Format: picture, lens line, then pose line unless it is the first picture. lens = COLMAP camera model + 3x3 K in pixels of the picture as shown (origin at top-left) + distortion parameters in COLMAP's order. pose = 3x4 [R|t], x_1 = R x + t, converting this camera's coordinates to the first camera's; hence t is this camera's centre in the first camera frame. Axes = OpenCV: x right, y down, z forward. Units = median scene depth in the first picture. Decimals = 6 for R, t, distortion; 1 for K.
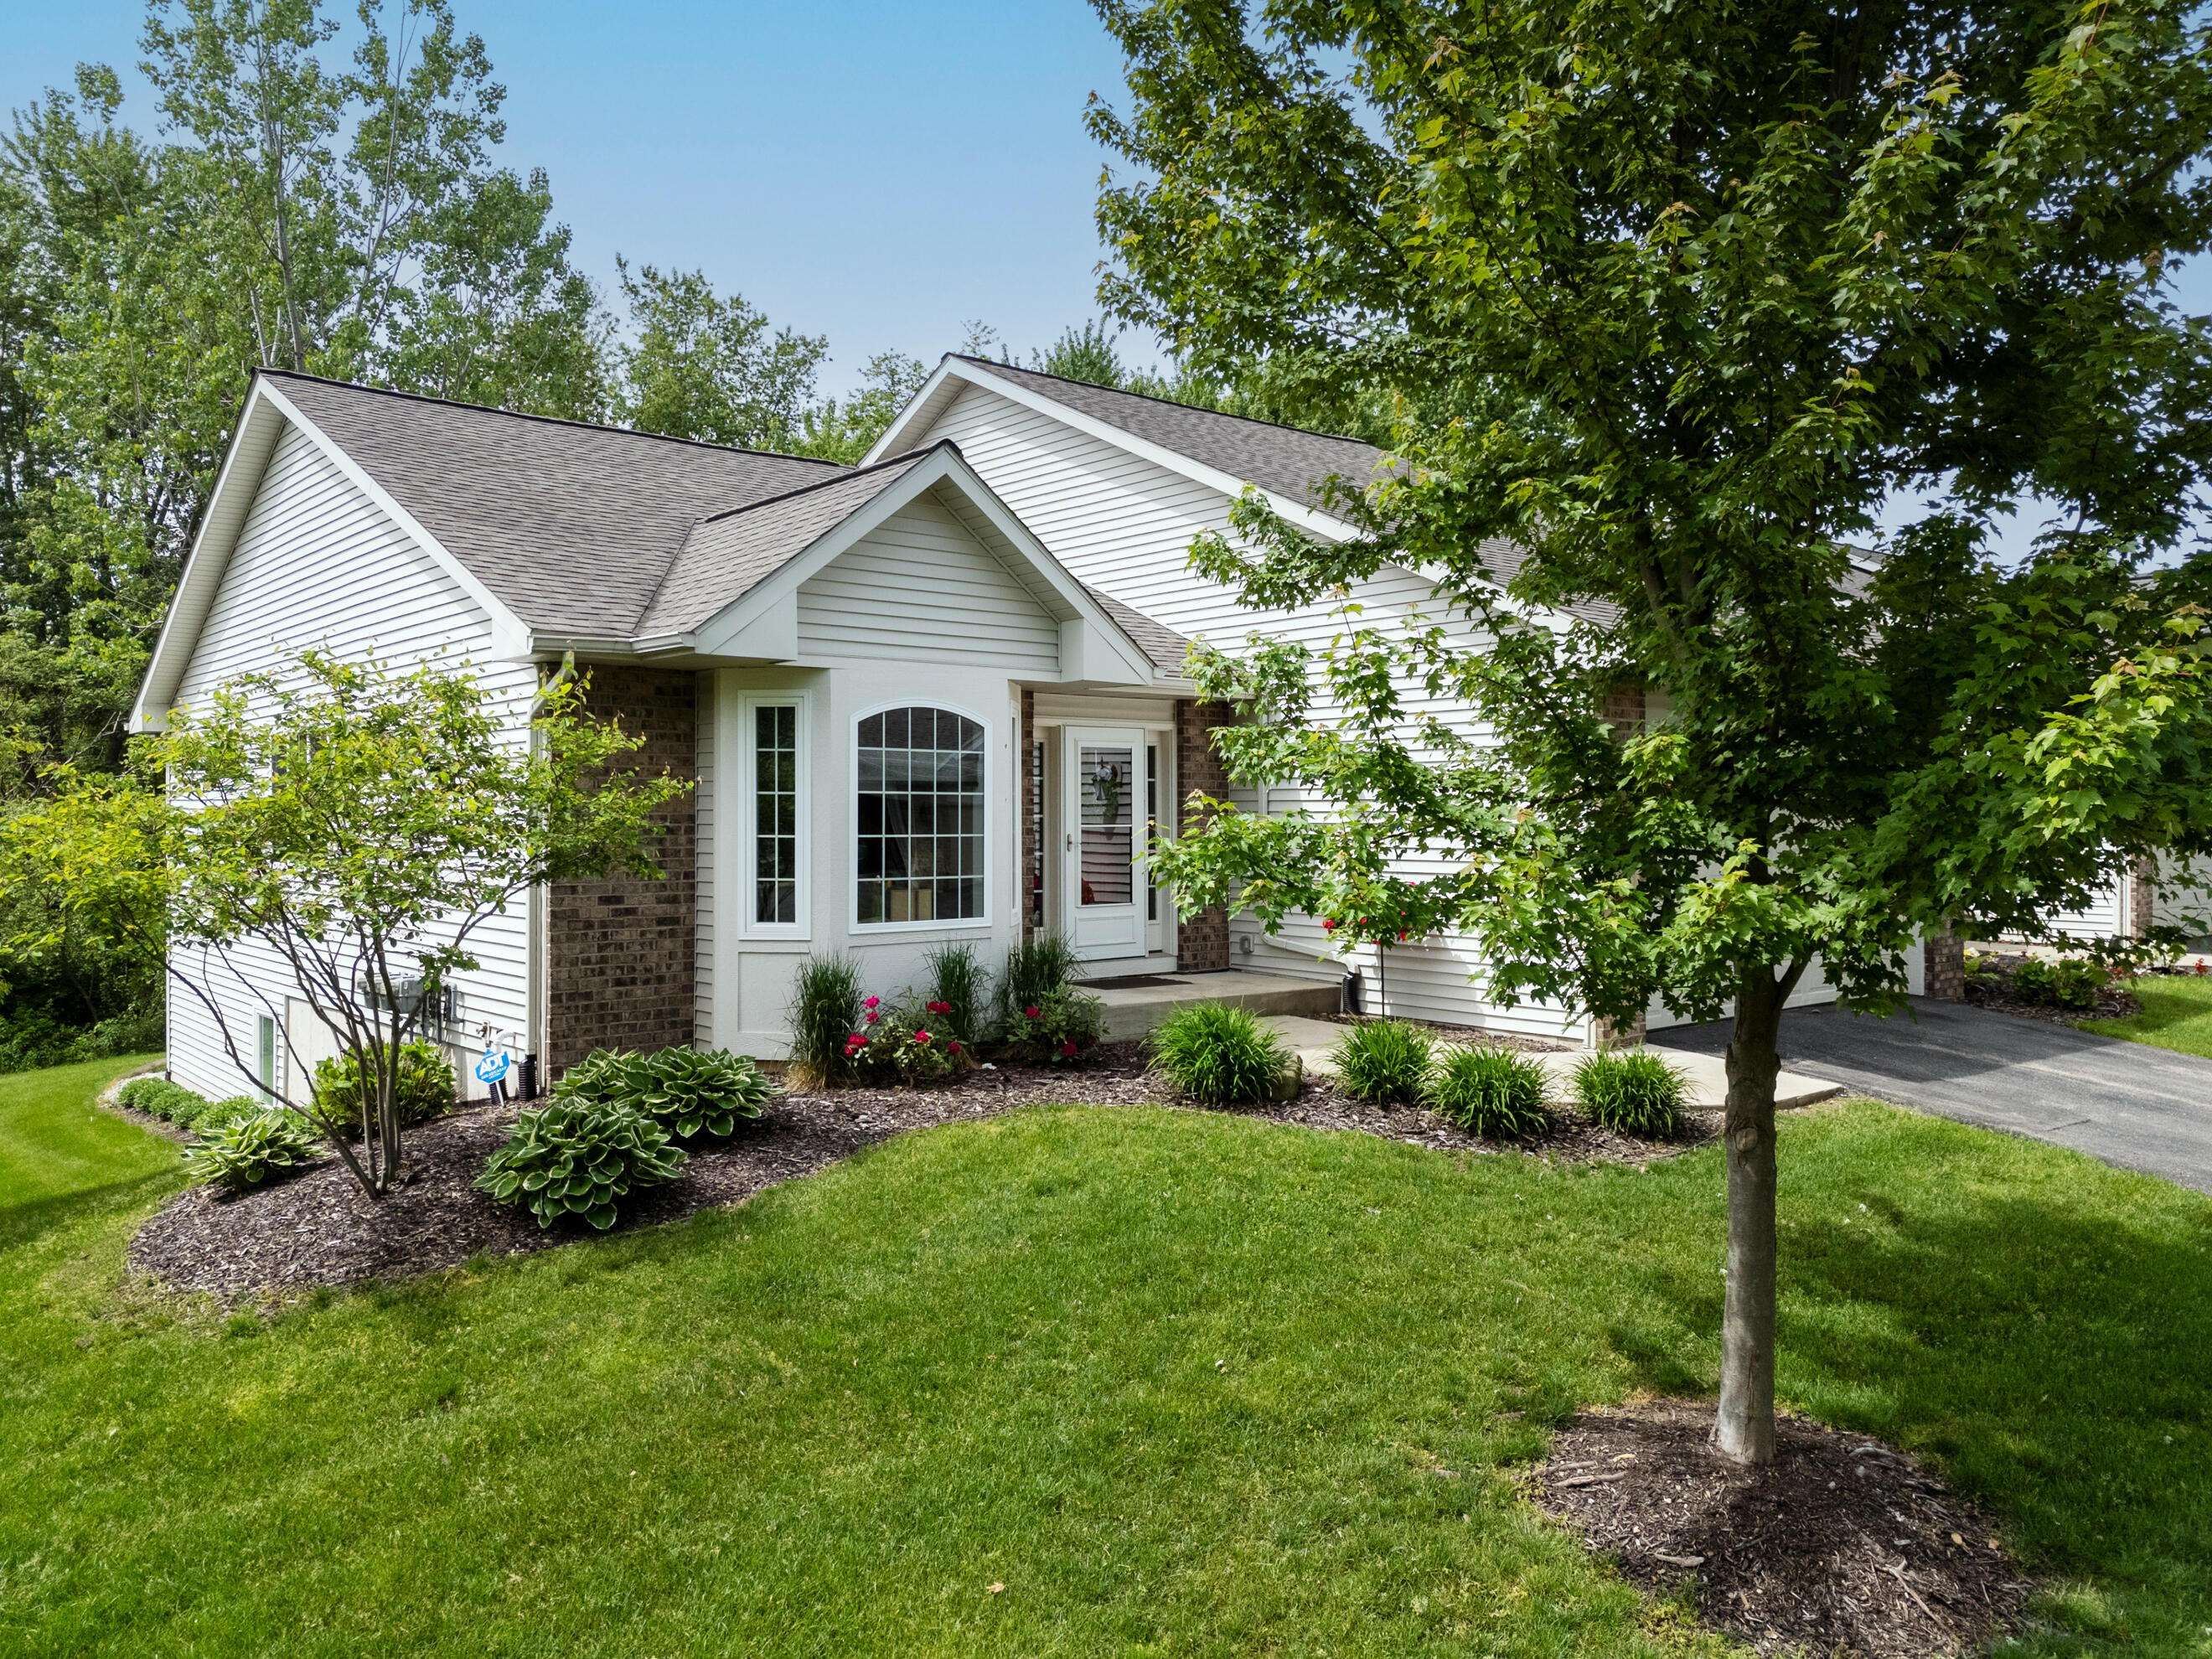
lens RADIAL K [[1666.4, 0, 1106.0], [0, 1666.4, 829.5], [0, 0, 1]] dist [0.063852, -0.000731]
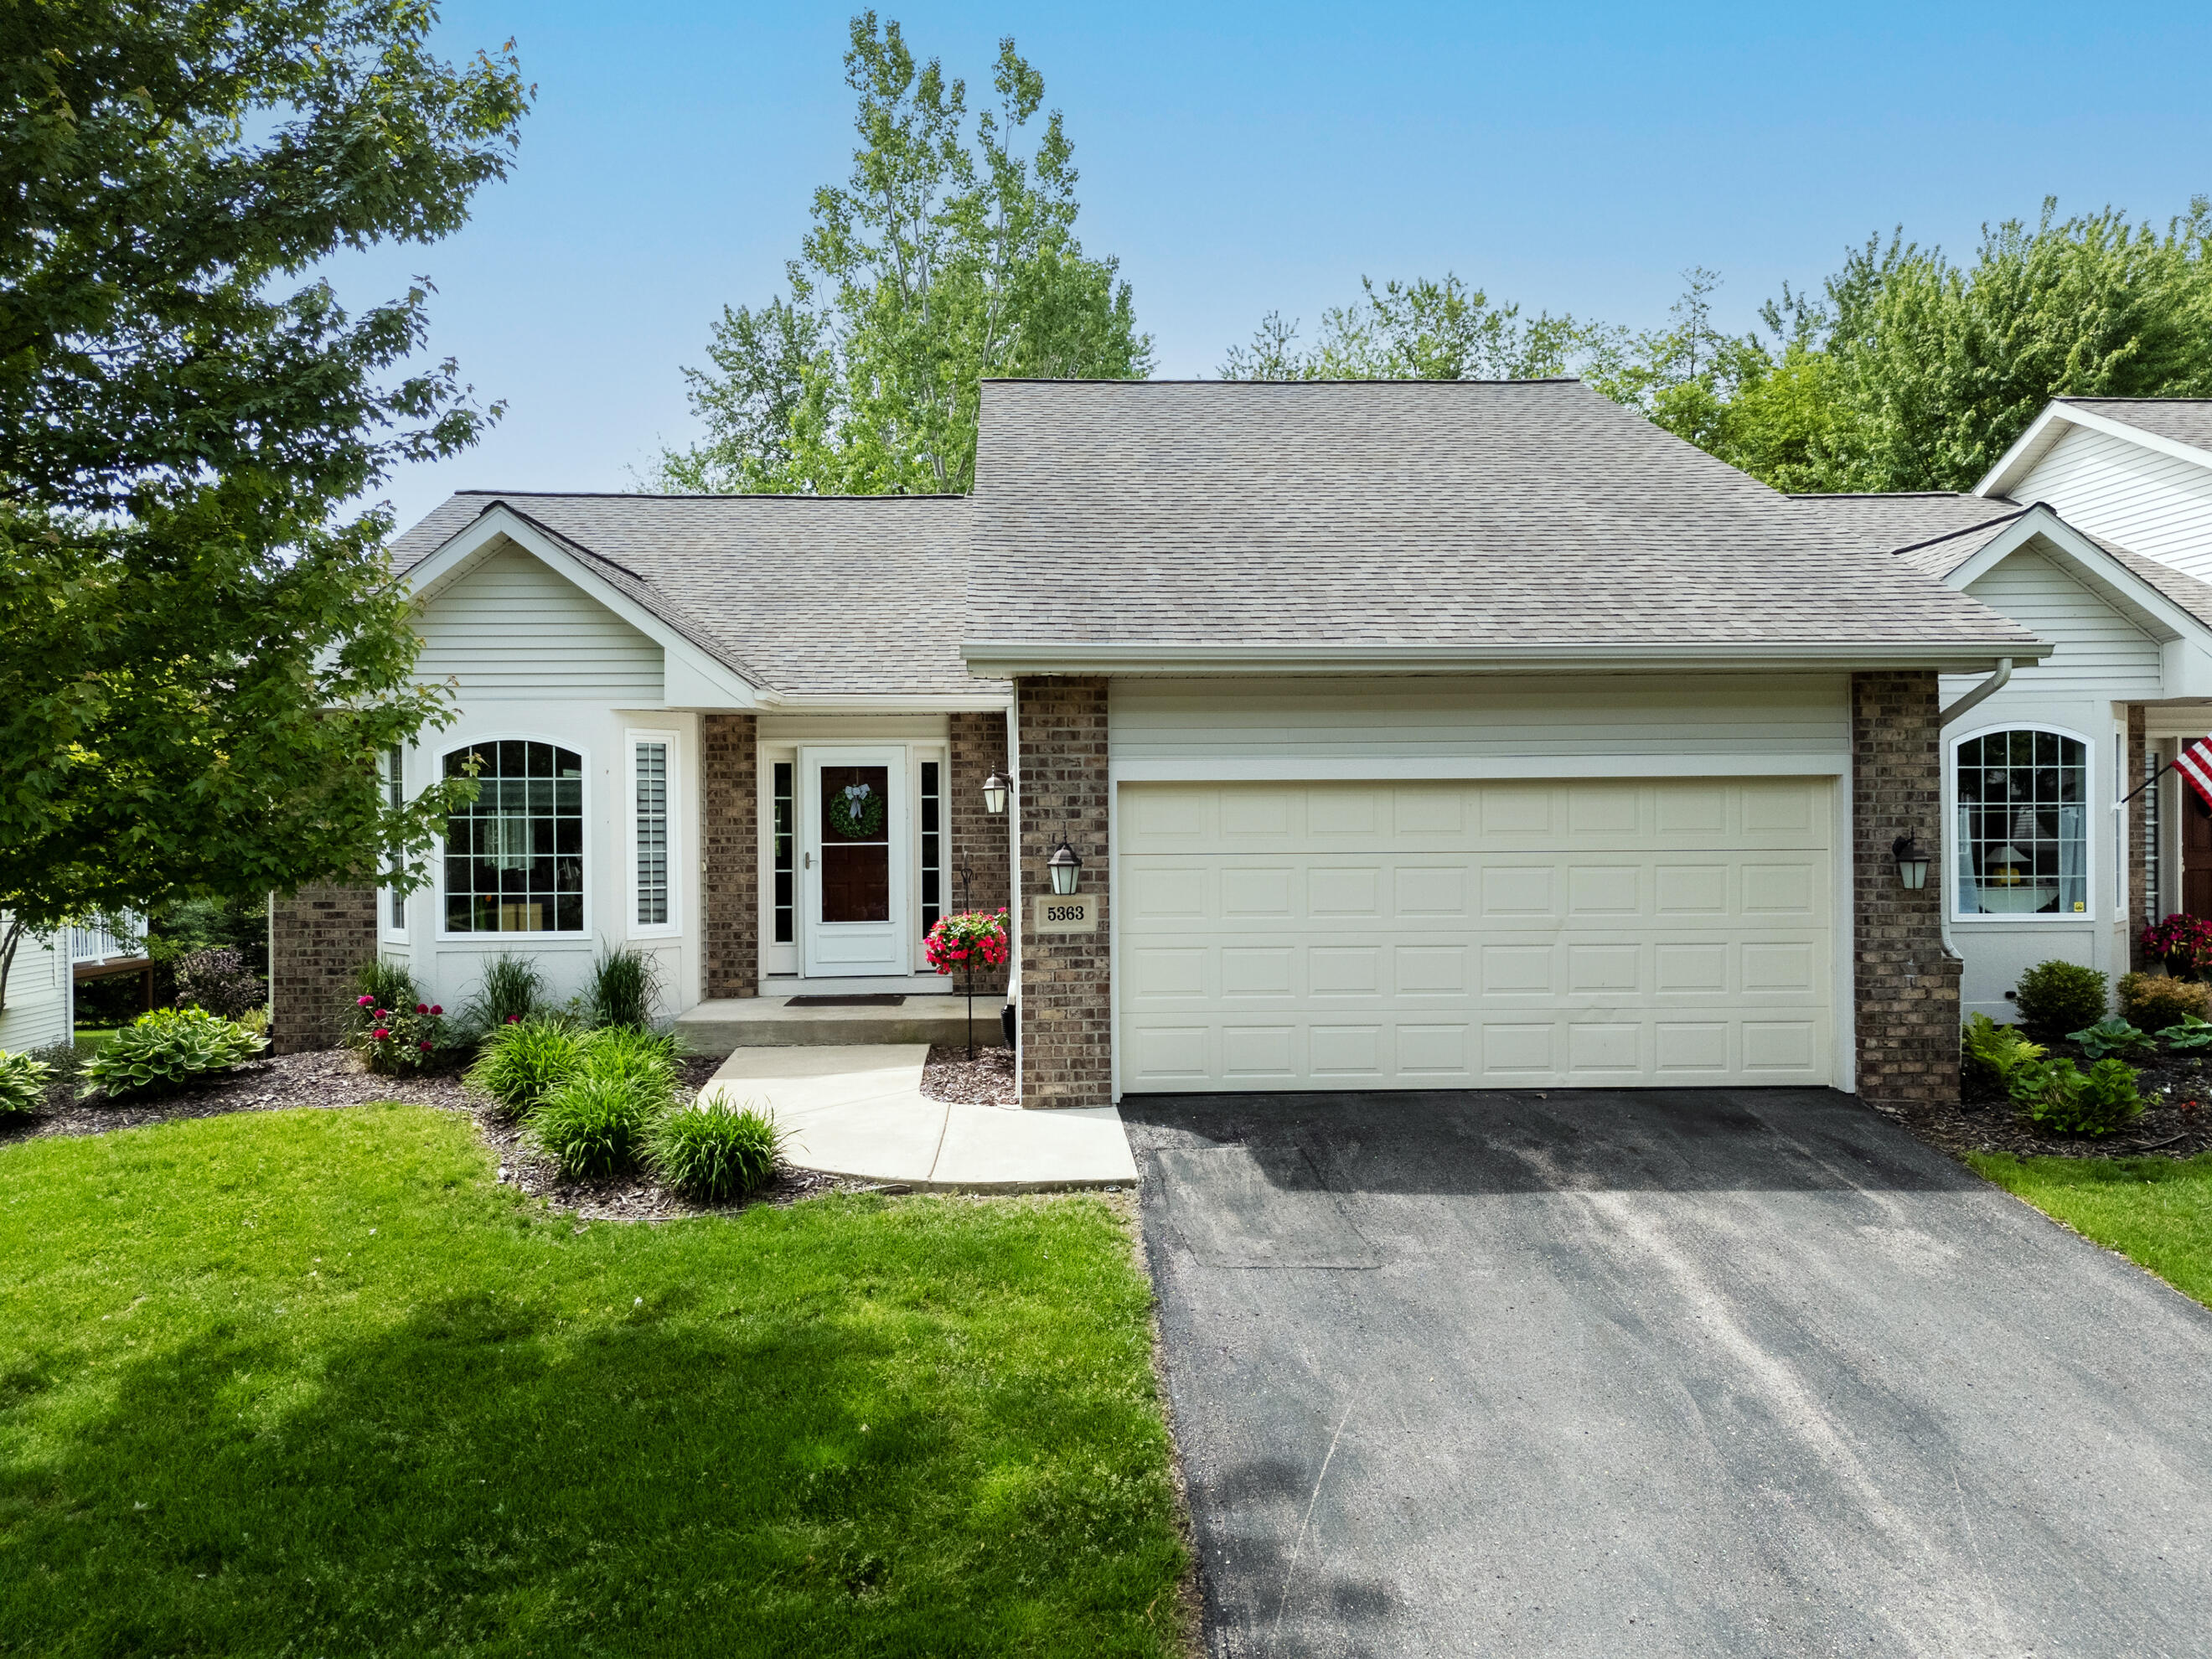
lens RADIAL K [[1666.4, 0, 1106.0], [0, 1666.4, 829.5], [0, 0, 1]] dist [0.063852, -0.000731]
pose [[0.797747, -0.002004, -0.602989, 0.732668], [0.003214, 0.999994, 0.000929, -0.011877], [0.602984, -0.002680, 0.797749, 0.294333]]
